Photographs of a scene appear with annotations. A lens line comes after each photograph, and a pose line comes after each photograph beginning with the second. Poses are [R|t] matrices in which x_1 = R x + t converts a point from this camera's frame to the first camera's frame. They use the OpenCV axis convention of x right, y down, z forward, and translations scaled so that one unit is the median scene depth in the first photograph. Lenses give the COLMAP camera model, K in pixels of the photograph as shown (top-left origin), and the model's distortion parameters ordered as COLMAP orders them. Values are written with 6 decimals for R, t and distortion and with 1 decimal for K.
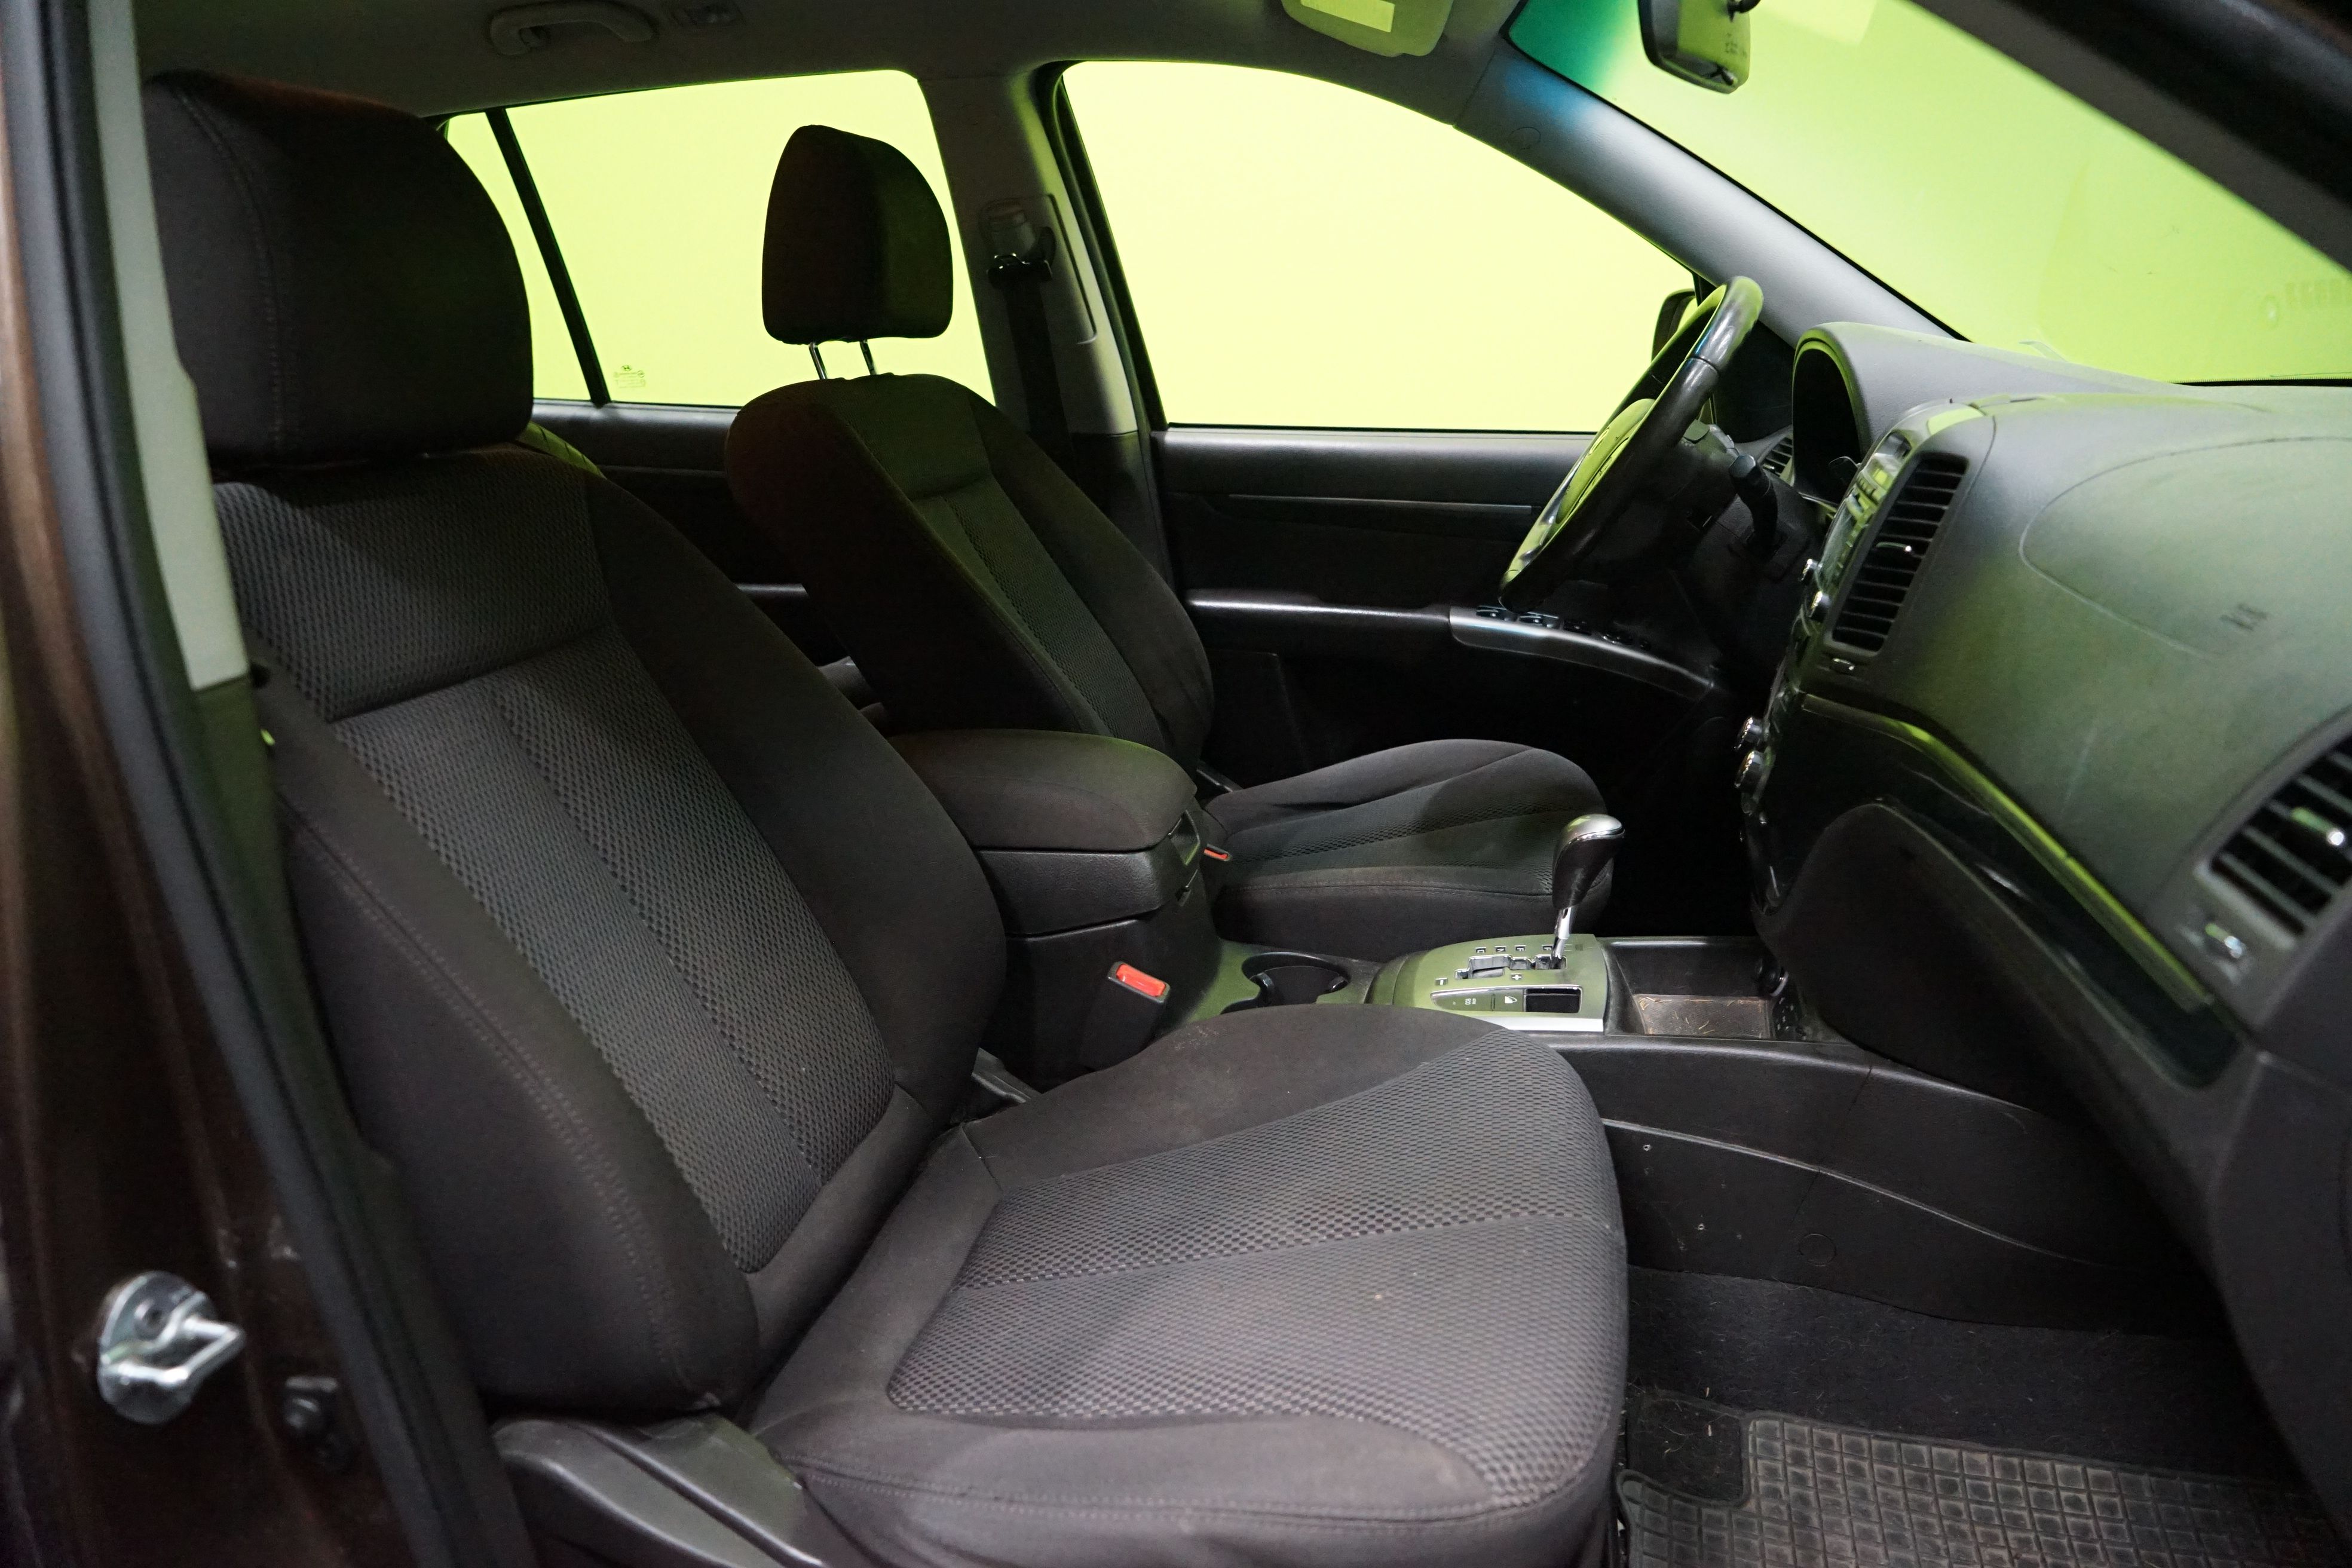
lens RADIAL K [[1607.4, 0, 1182.3], [0, 1607.4, 785.5], [0, 0, 1]] dist [-0.026897, 0.015662]
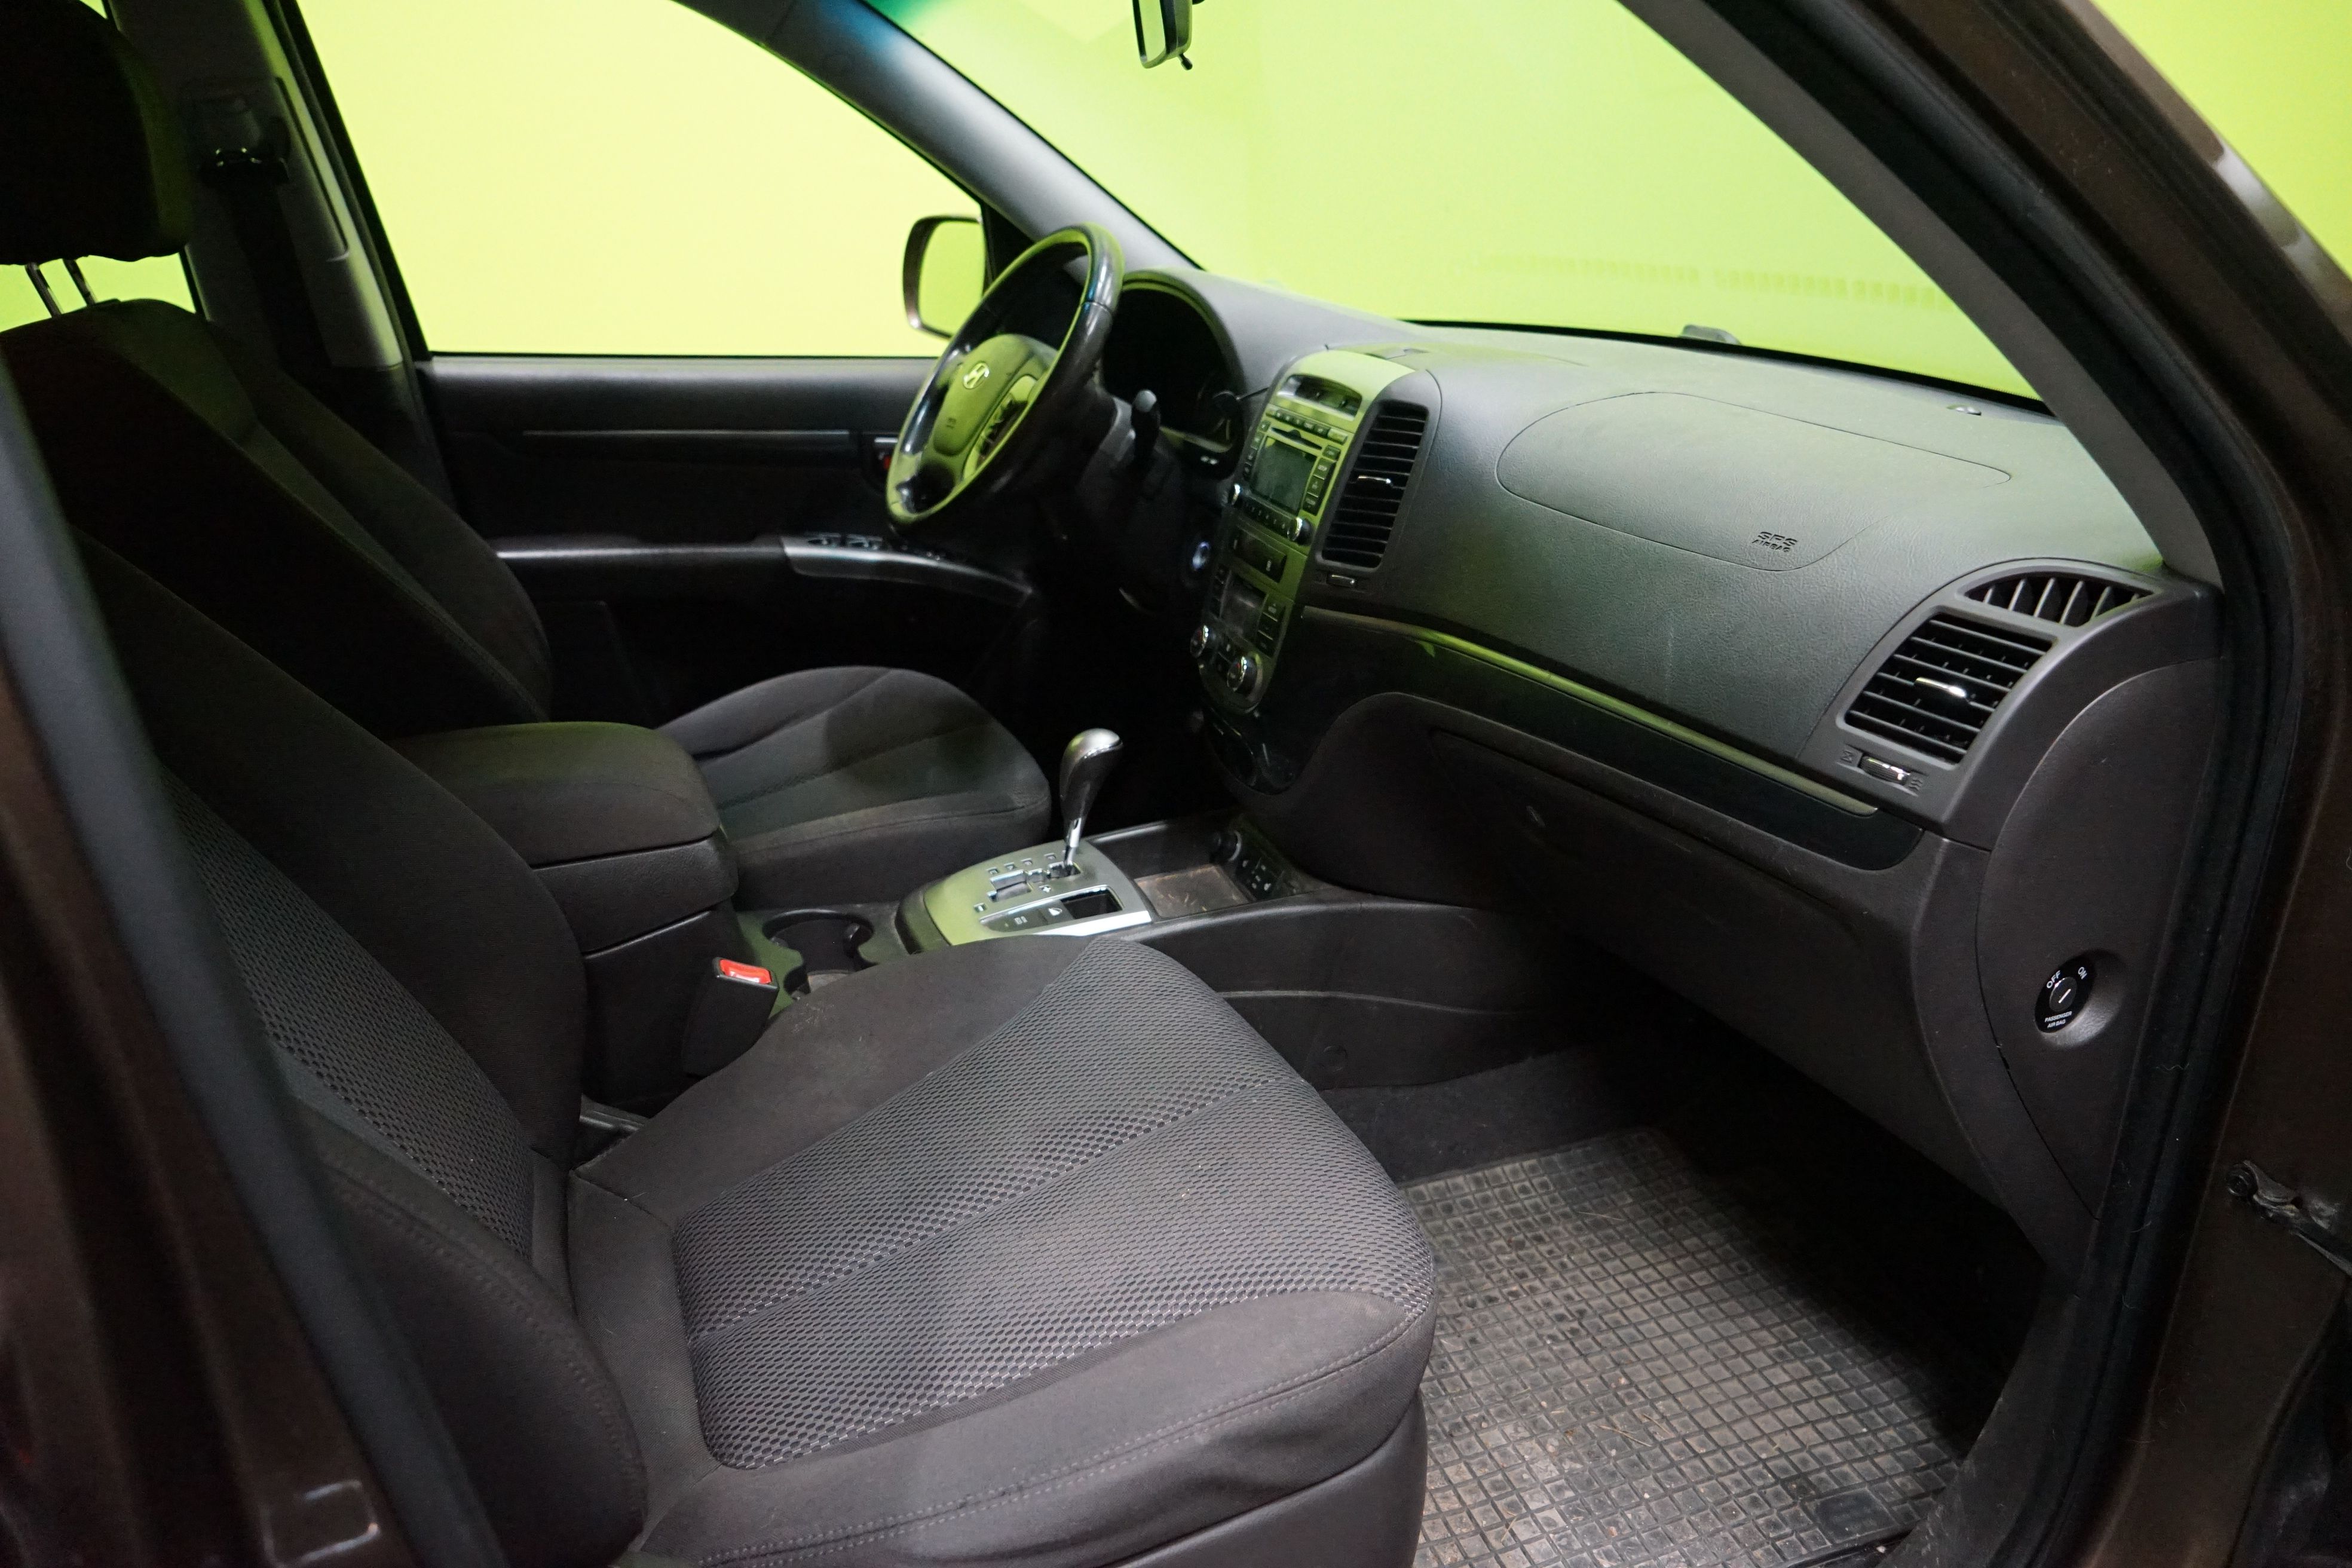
lens RADIAL K [[1607.4, 0, 1183.2], [0, 1607.4, 786.7], [0, 0, 1]] dist [-0.026897, 0.015662]
pose [[0.801005, -0.166861, 0.574934, -0.340898], [0.122693, 0.985742, 0.115150, -0.064443], [-0.585950, -0.021695, 0.810057, 0.075283]]
